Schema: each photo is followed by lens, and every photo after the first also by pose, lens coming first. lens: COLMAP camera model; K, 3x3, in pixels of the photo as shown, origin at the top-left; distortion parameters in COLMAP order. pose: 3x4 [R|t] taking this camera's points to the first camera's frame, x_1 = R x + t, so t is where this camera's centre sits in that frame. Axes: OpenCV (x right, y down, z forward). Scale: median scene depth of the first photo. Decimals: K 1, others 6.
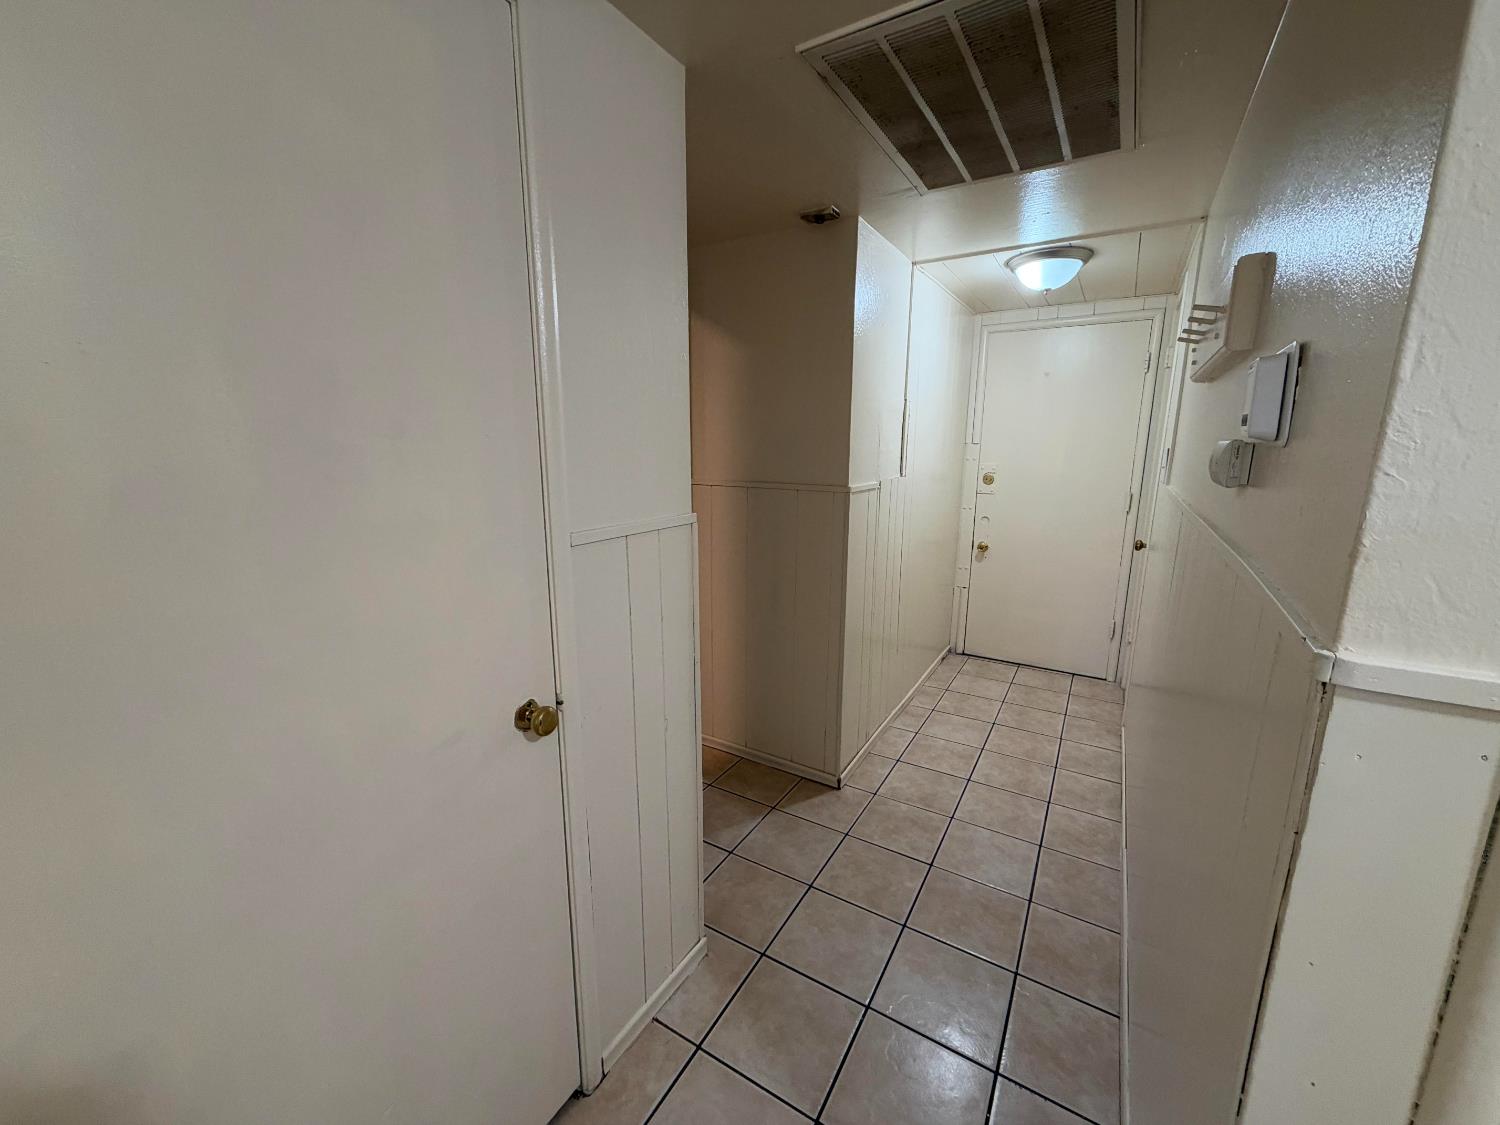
lens RADIAL K [[597.7, 0, 745.9], [0, 597.7, 562.7], [0, 0, 1]] dist [-0.000475, 0.000276]
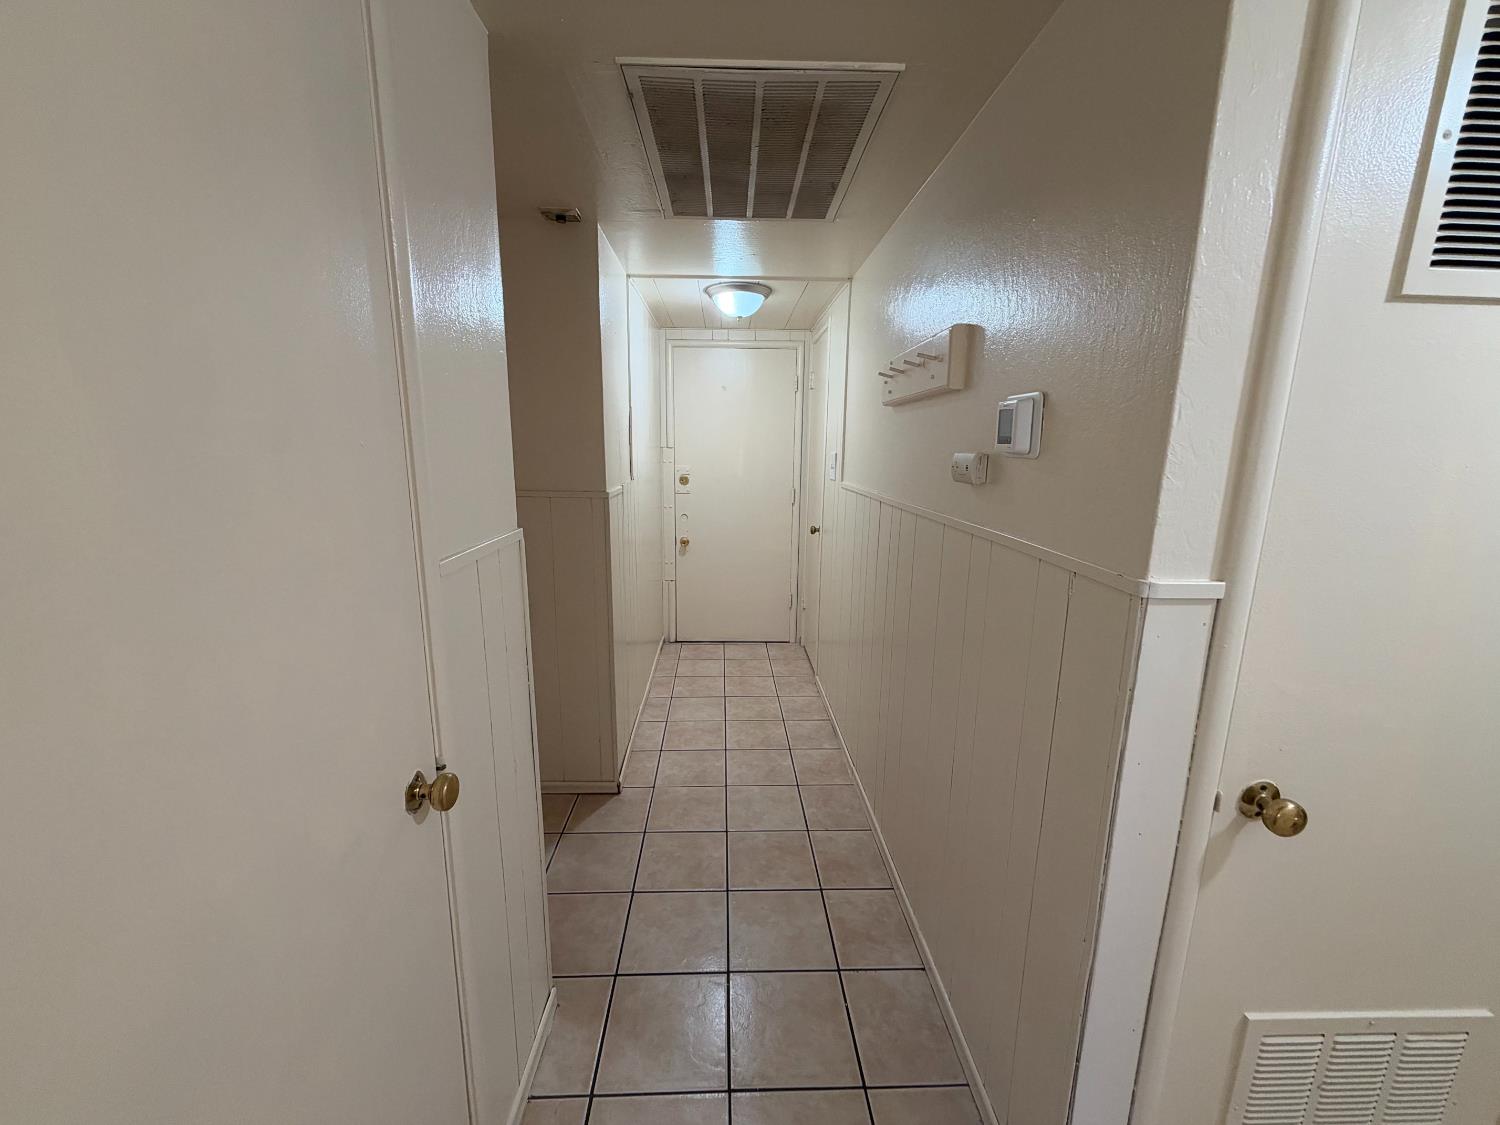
lens RADIAL K [[597.7, 0, 744.8], [0, 597.7, 561.9], [0, 0, 1]] dist [-0.000475, 0.000276]
pose [[0.832976, -0.100171, 0.544167, -0.179321], [0.101757, 0.994435, 0.027294, -0.013118], [-0.543872, 0.032637, 0.838533, 0.033882]]
